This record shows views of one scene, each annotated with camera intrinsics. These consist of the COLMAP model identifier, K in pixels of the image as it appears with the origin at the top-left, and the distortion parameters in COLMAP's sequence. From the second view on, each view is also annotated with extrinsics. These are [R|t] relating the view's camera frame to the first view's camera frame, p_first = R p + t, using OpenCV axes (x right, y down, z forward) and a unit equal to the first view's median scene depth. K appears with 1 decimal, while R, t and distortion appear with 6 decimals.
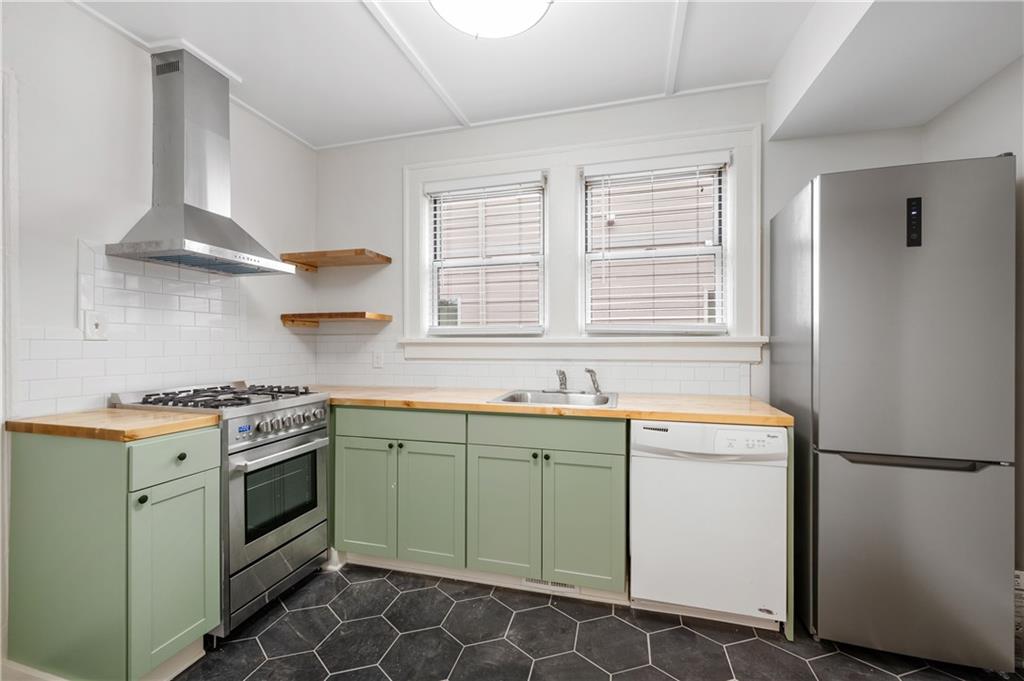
lens RADIAL K [[404.7, 0, 512.5], [0, 404.7, 337.4], [0, 0, 1]] dist [0.000408, 0.000071]
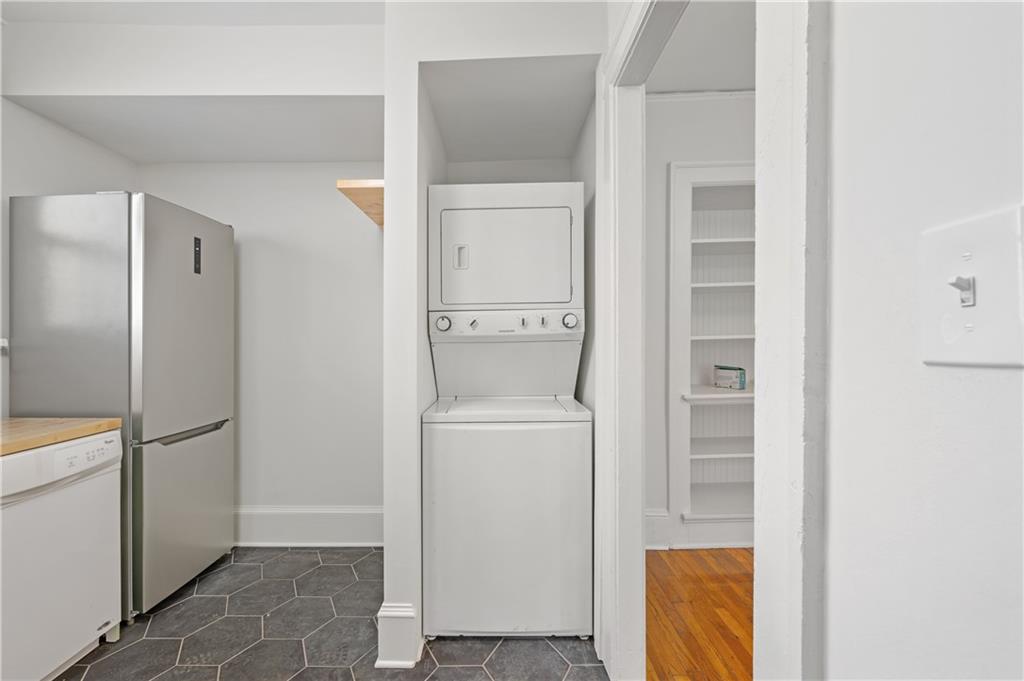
lens RADIAL K [[416.0, 0, 496.1], [0, 416.0, 339.2], [0, 0, 1]] dist [0.000554, -0.000078]
pose [[-0.250747, 0.002594, 0.968049, -0.458307], [-0.000257, 0.999996, -0.002746, 0.000083], [-0.968053, -0.000937, -0.250745, 0.283778]]
